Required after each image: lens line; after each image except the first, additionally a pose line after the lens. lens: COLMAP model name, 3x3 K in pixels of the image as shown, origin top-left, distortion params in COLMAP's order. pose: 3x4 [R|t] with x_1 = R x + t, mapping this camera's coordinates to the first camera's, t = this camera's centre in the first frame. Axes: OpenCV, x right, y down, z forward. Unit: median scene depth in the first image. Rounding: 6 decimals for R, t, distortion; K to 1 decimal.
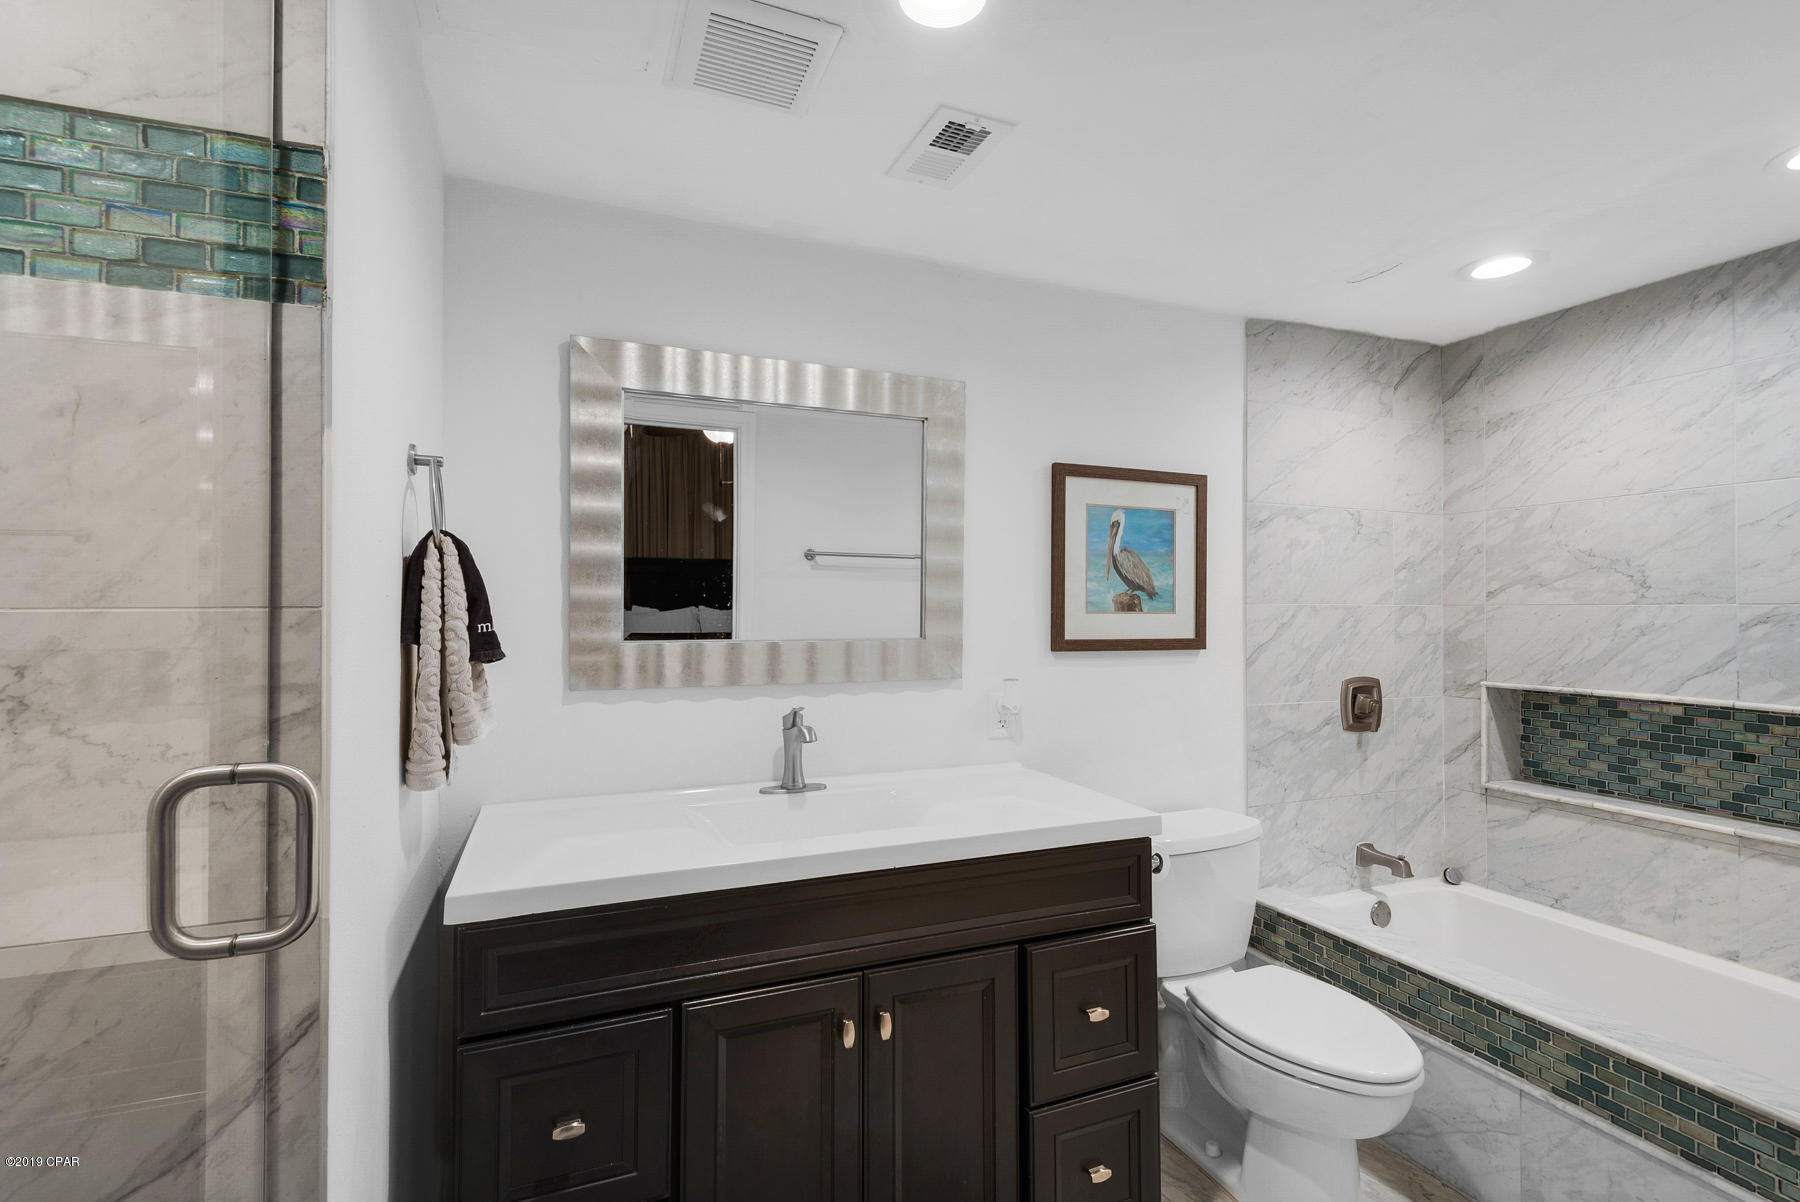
lens RADIAL K [[826.0, 0, 903.8], [0, 826.0, 607.8], [0, 0, 1]] dist [0.022874, -0.009958]
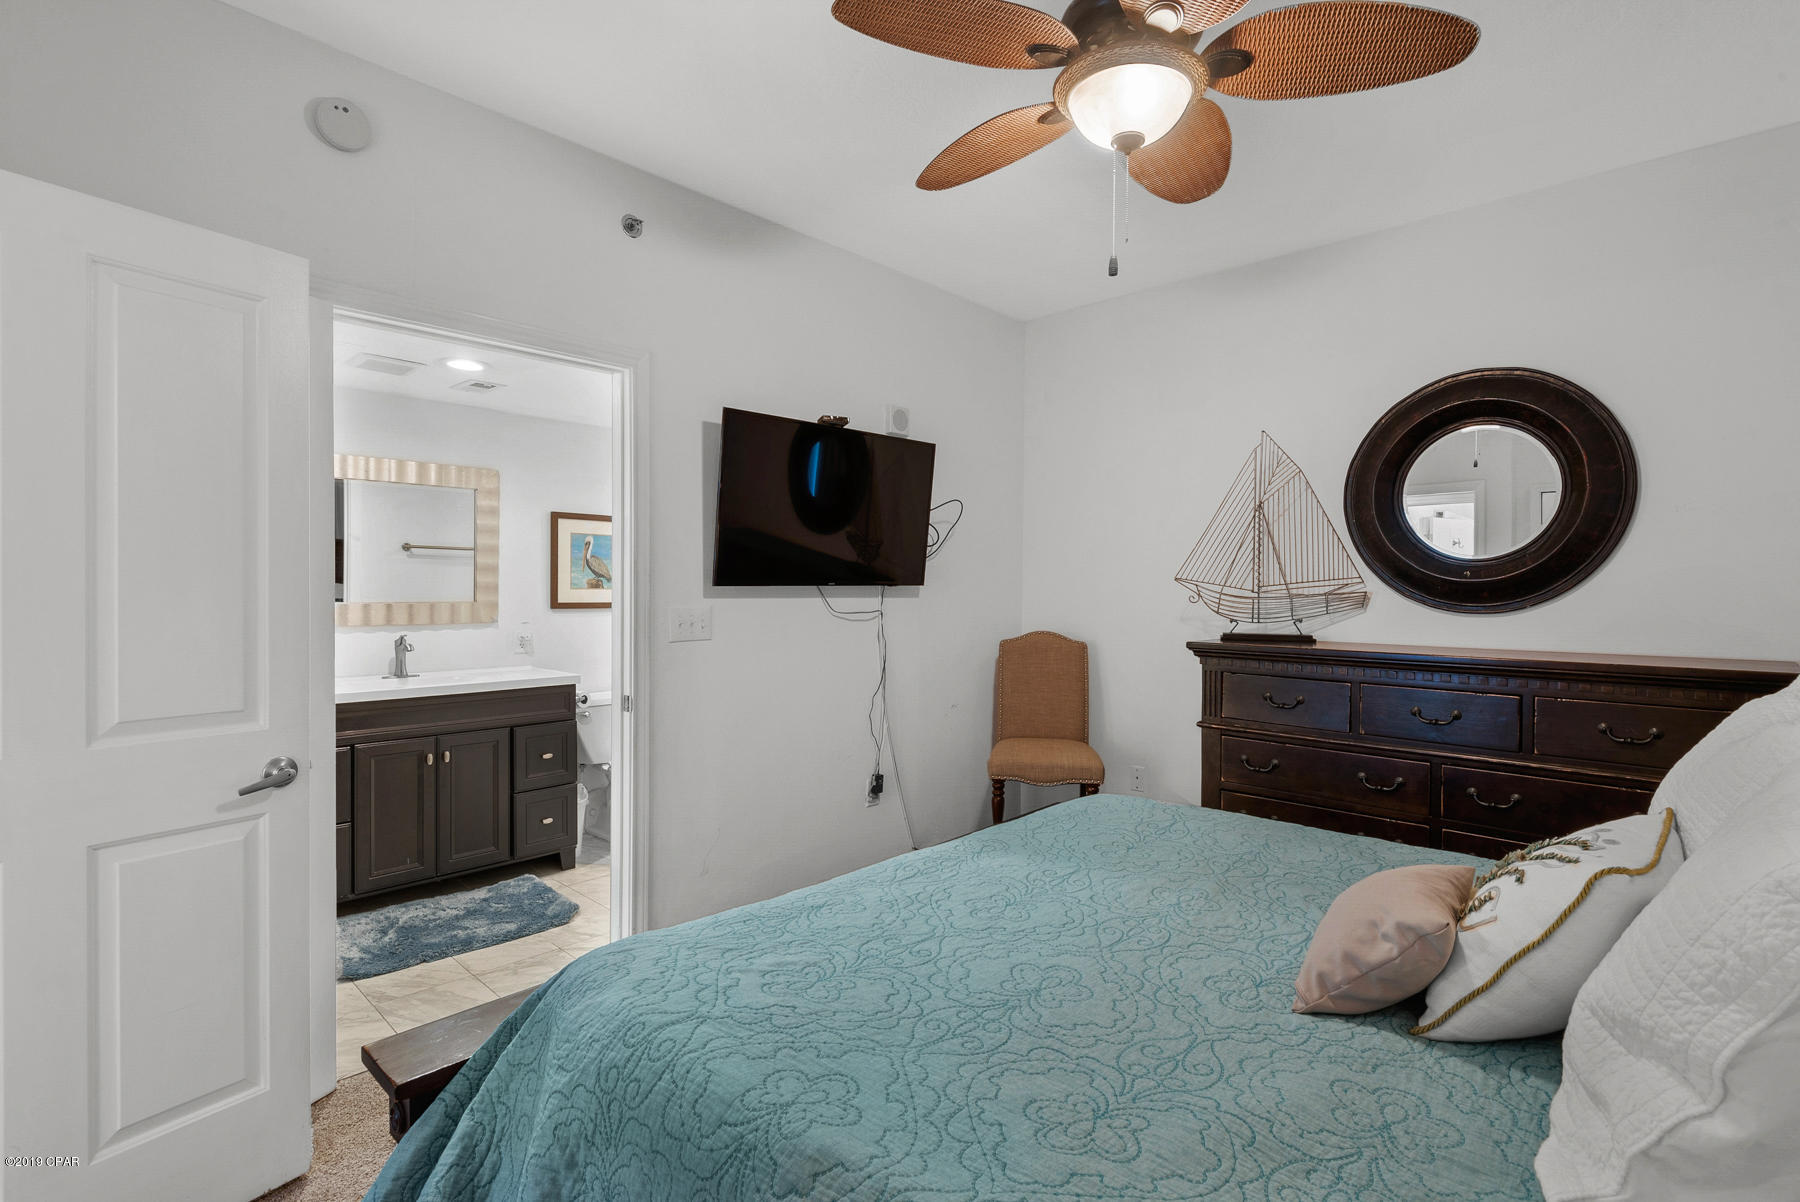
lens RADIAL K [[847.8, 0, 865.7], [0, 847.8, 597.2], [0, 0, 1]] dist [0.016035, -0.016015]
pose [[0.925756, -0.002299, 0.378115, 0.118998], [-0.003997, 0.999866, 0.015865, -0.009680], [-0.378101, -0.016199, 0.925623, -1.219054]]
